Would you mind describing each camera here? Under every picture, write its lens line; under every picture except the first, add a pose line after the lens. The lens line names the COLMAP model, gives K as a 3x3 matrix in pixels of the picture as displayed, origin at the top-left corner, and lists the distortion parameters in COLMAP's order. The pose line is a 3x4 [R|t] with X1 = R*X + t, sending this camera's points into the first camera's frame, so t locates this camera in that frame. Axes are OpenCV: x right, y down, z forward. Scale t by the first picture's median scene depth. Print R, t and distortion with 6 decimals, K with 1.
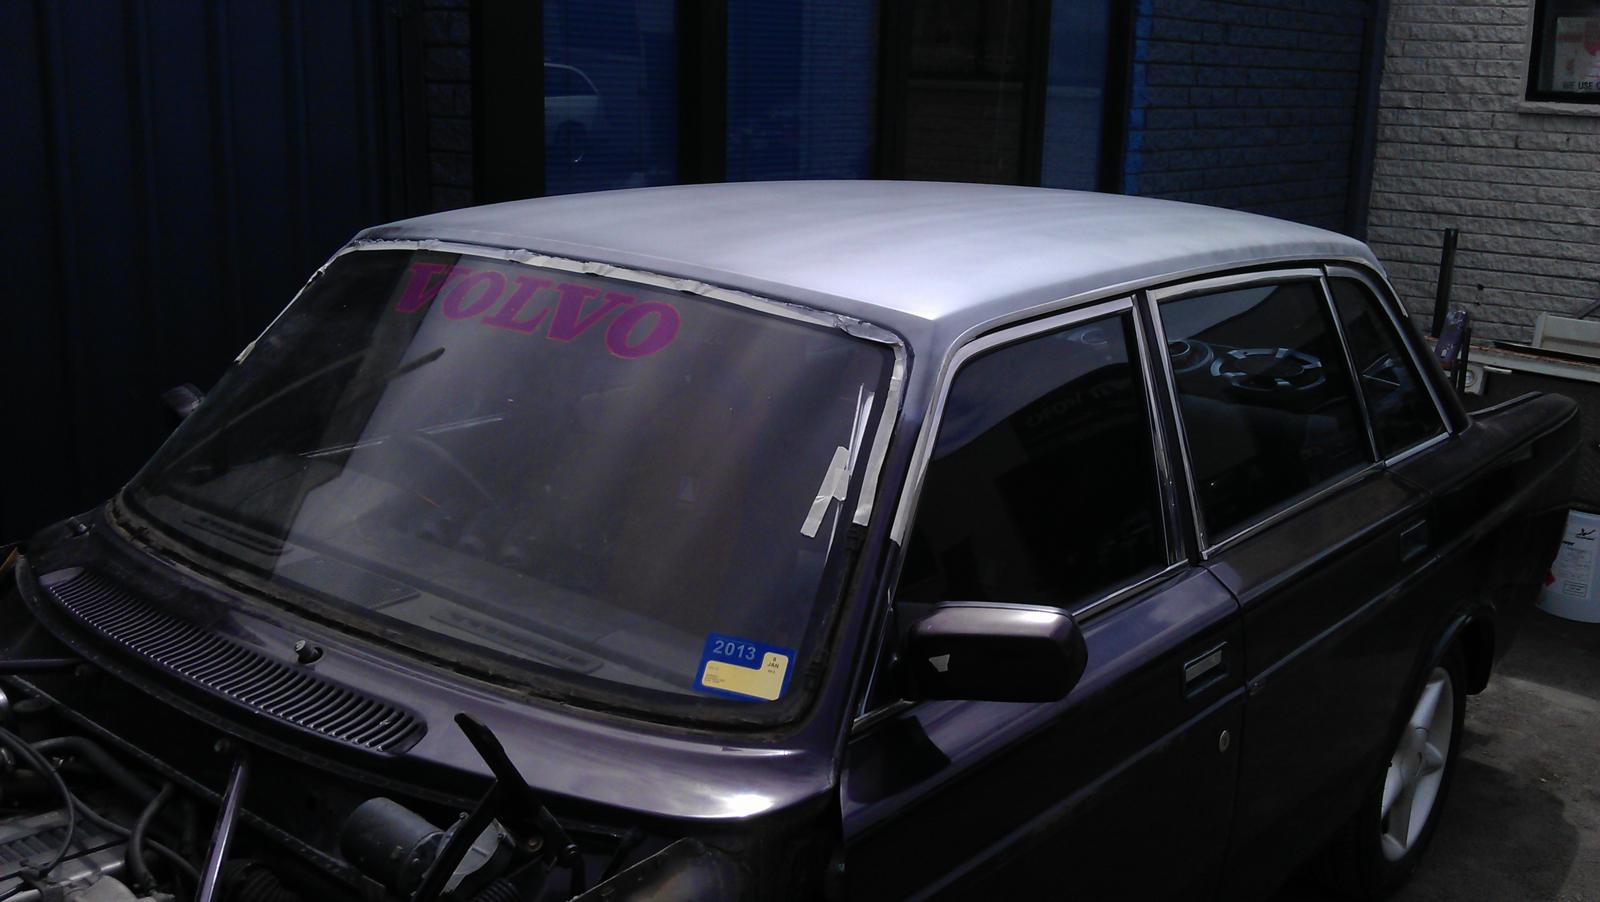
lens RADIAL K [[1618.6, 0, 821.6], [0, 1618.6, 443.3], [0, 0, 1]] dist [0.117389, -0.363683]
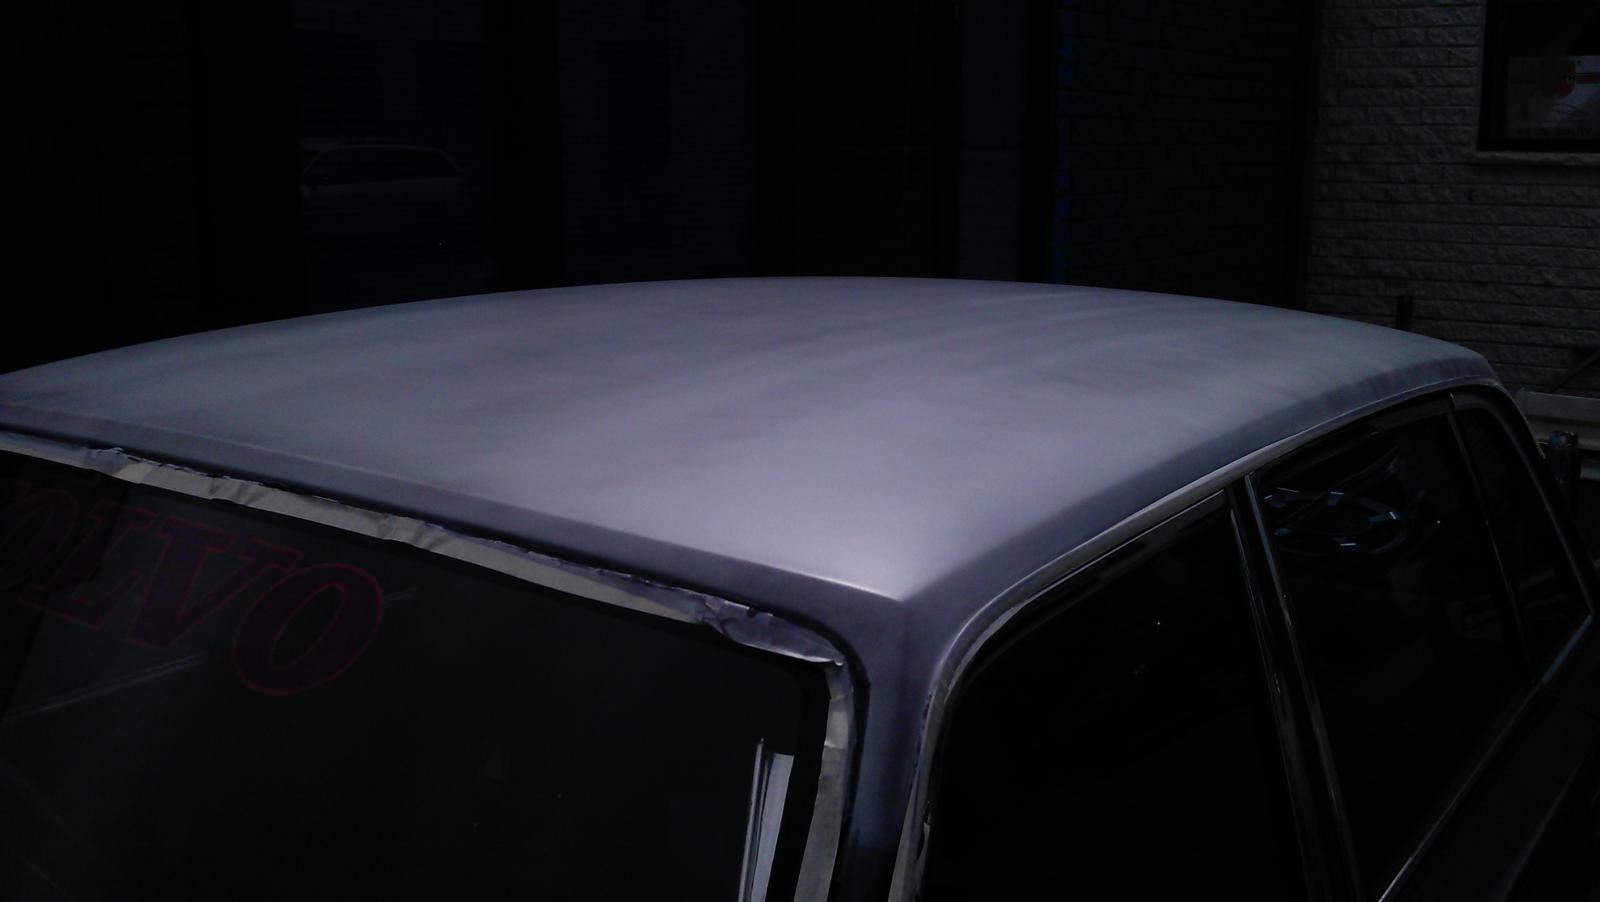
lens RADIAL K [[1618.6, 0, 821.6], [0, 1618.6, 443.3], [0, 0, 1]] dist [0.117389, -0.363683]
pose [[0.996877, -0.037795, 0.069335, 0.003482], [0.040688, 0.998338, -0.040802, -0.027335], [-0.067677, 0.043496, 0.996759, 0.136862]]
